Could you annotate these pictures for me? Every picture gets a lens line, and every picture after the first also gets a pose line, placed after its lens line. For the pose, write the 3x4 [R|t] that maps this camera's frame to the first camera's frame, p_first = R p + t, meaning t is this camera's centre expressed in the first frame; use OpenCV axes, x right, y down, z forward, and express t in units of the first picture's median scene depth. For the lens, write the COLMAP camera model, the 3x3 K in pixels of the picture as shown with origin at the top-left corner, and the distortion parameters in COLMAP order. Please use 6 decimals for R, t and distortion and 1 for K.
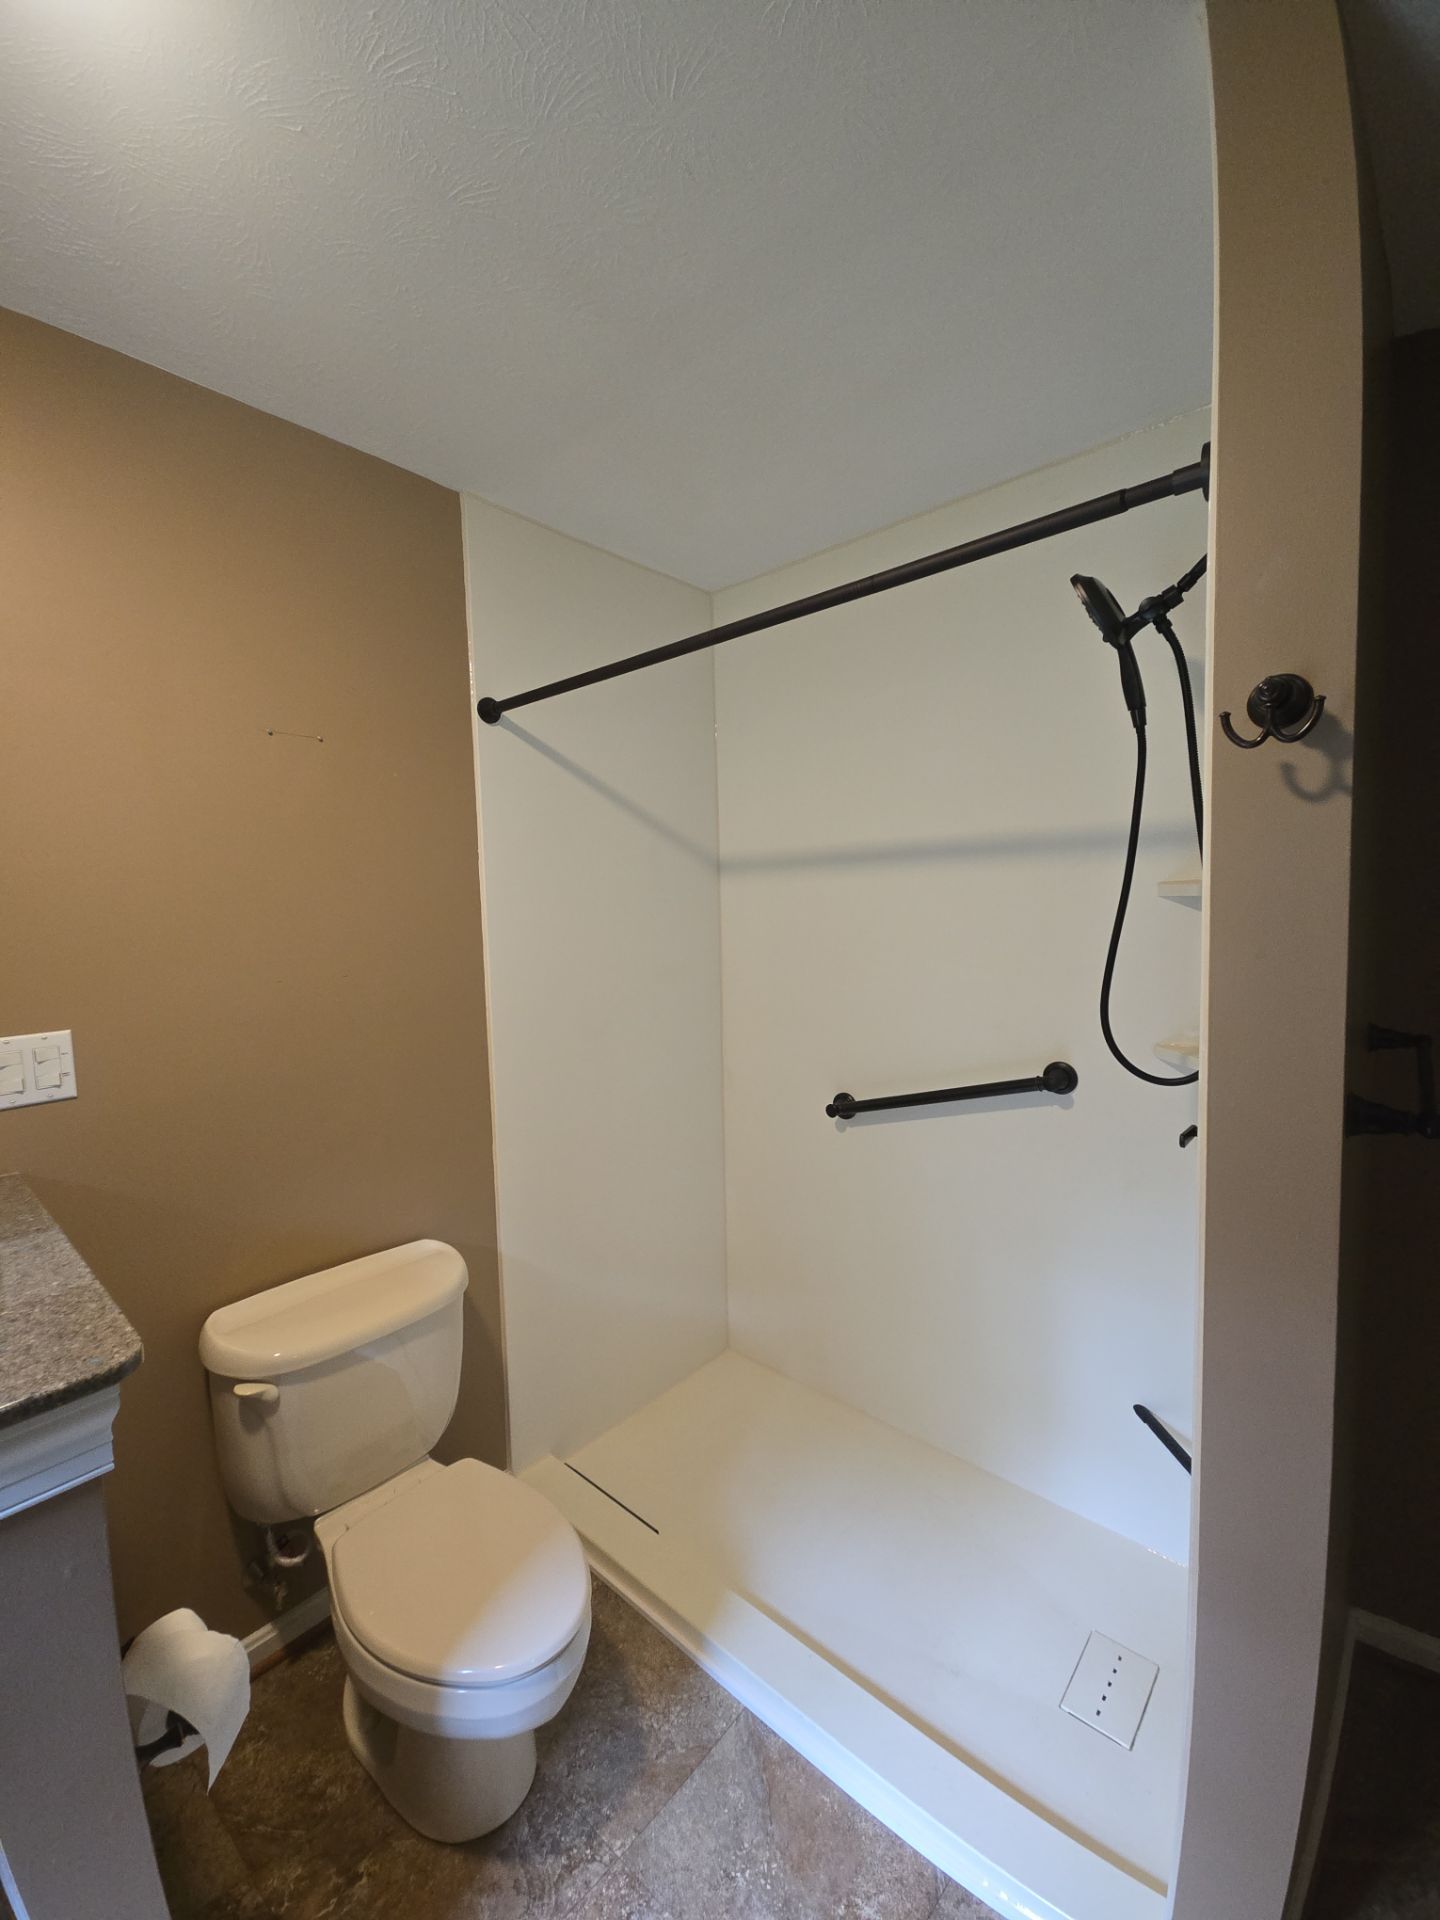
lens RADIAL K [[798.9, 0, 733.3], [0, 798.9, 960.3], [0, 0, 1]] dist [-0.002118, -0.000585]
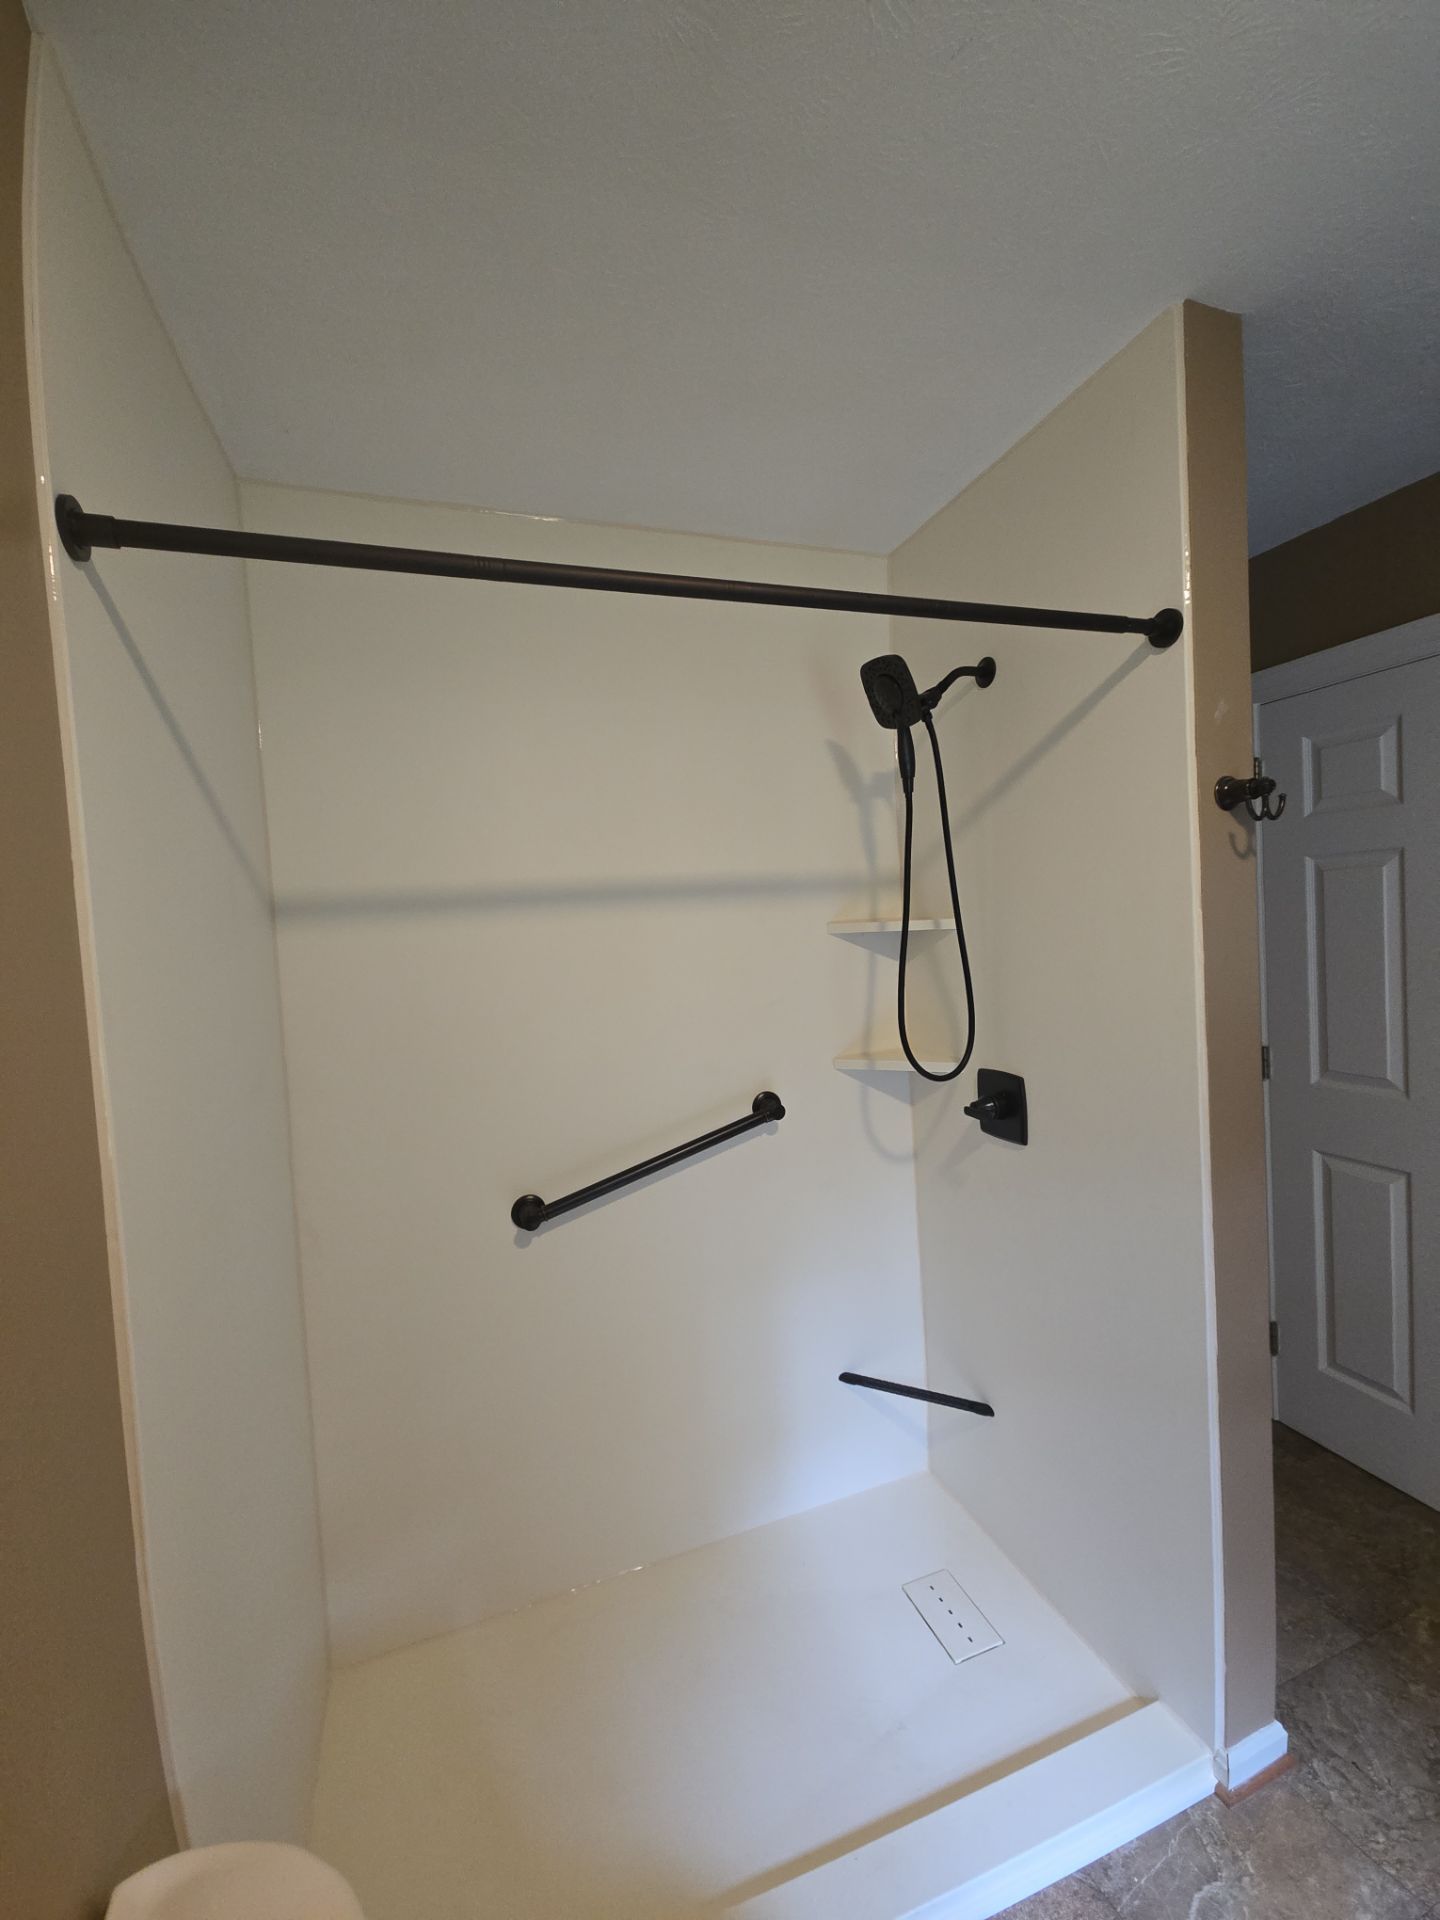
lens RADIAL K [[798.9, 0, 733.3], [0, 798.9, 960.3], [0, 0, 1]] dist [-0.002118, -0.000585]
pose [[0.470480, -0.044926, 0.881266, -0.531577], [0.114262, 0.993397, -0.010359, -0.042081], [-0.874982, 0.105569, 0.472506, 0.515983]]
